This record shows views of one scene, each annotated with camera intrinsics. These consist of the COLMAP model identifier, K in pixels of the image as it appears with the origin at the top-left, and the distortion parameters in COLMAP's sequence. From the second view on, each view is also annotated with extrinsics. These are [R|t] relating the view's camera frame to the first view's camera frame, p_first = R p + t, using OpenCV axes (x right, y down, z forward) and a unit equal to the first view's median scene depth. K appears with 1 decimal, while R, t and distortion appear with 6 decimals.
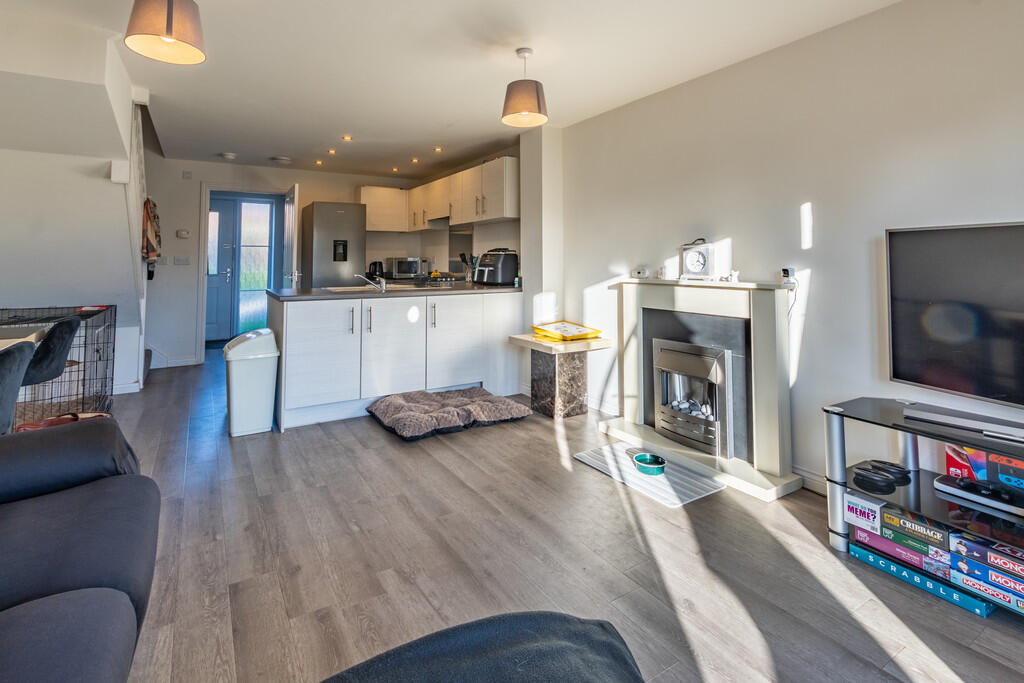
lens RADIAL K [[486.9, 0, 508.6], [0, 486.9, 240.3], [0, 0, 1]] dist [-0.001757, -0.000172]
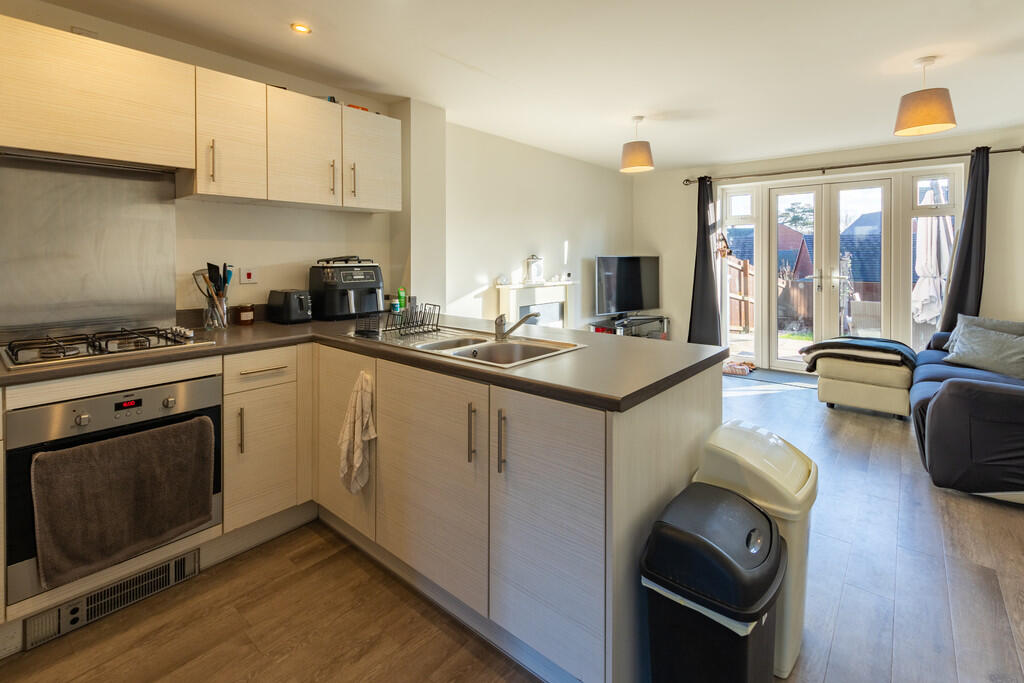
lens RADIAL K [[473.4, 0, 514.0], [0, 473.4, 269.0], [0, 0, 1]] dist [0.028130, -0.000568]
pose [[-0.302531, -0.024930, 0.952814, -0.687372], [-0.044917, 0.998920, 0.011874, 0.017078], [-0.952081, -0.039205, -0.303324, 1.041495]]
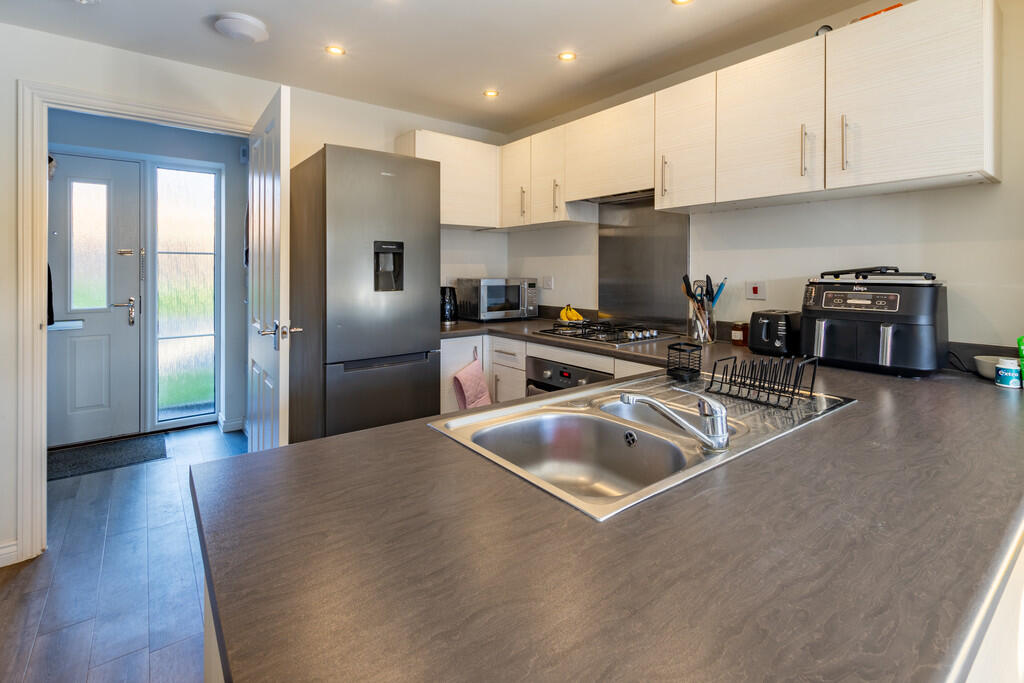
lens RADIAL K [[473.4, 0, 514.0], [0, 473.4, 269.0], [0, 0, 1]] dist [0.028130, -0.000568]
pose [[0.995818, 0.003686, 0.091286, -0.339374], [-0.007906, 0.998915, 0.045903, 0.003860], [-0.091018, -0.046433, 0.994766, 0.707379]]
